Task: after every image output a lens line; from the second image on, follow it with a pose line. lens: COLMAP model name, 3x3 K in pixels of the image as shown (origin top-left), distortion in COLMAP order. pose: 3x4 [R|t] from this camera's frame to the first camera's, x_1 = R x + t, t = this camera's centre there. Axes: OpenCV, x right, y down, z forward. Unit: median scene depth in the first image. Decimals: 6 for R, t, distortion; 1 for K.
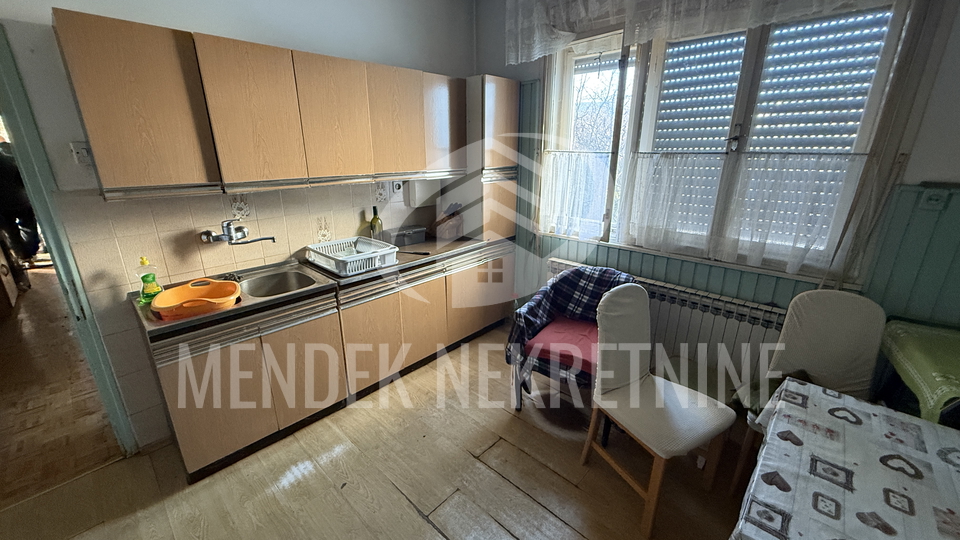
lens RADIAL K [[379.5, 0, 477.9], [0, 379.5, 271.6], [0, 0, 1]] dist [-0.001150, -0.000215]
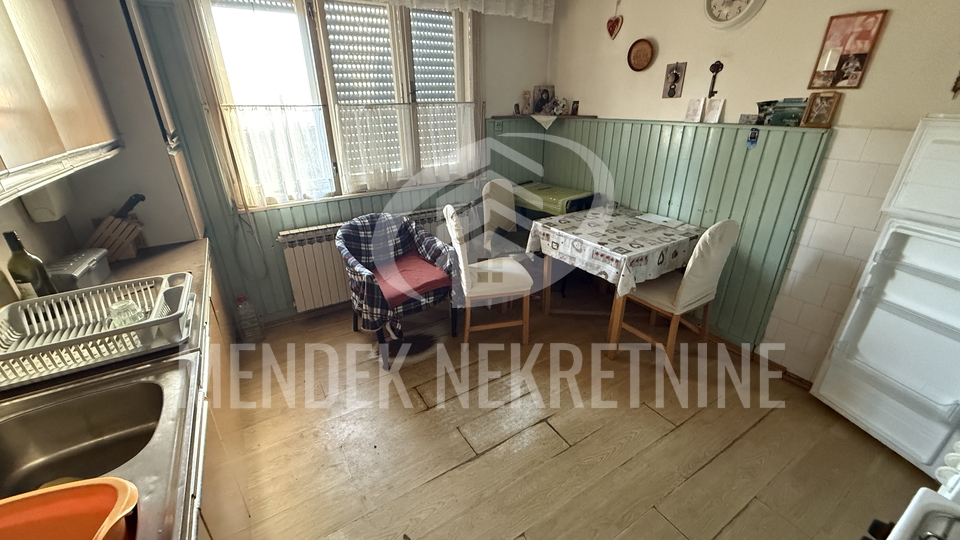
lens RADIAL K [[379.5, 0, 479.2], [0, 379.5, 267.7], [0, 0, 1]] dist [-0.001150, -0.000215]
pose [[0.259830, -0.392218, 0.882413, -0.603019], [0.316667, 0.897875, 0.305847, -0.105645], [-0.912256, 0.199963, 0.357497, 0.352278]]
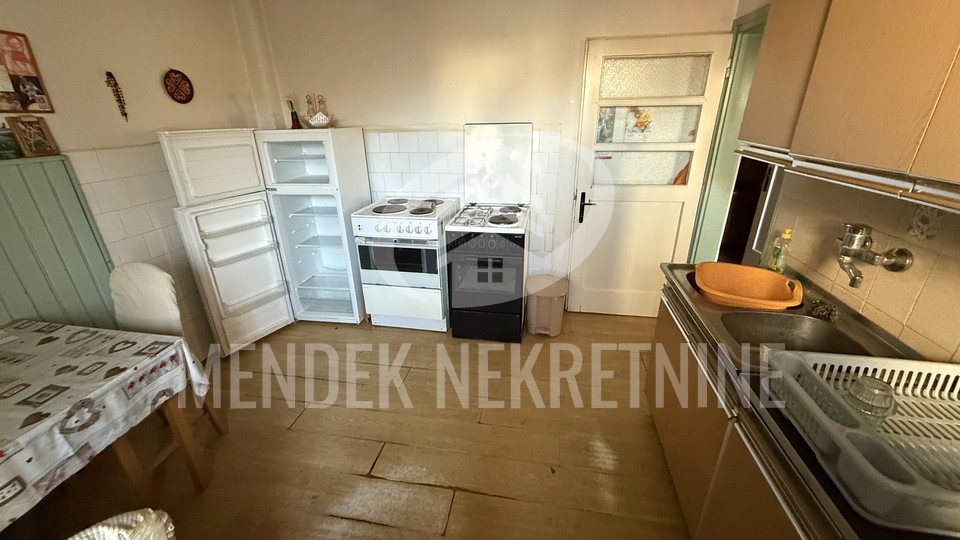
lens RADIAL K [[379.5, 0, 480.5], [0, 379.5, 265.5], [0, 0, 1]] dist [-0.001150, -0.000215]
pose [[-0.833502, 0.219965, -0.506843, 0.136357], [-0.161326, 0.780473, 0.604017, -0.297455], [0.528440, 0.585216, -0.615039, 0.910297]]
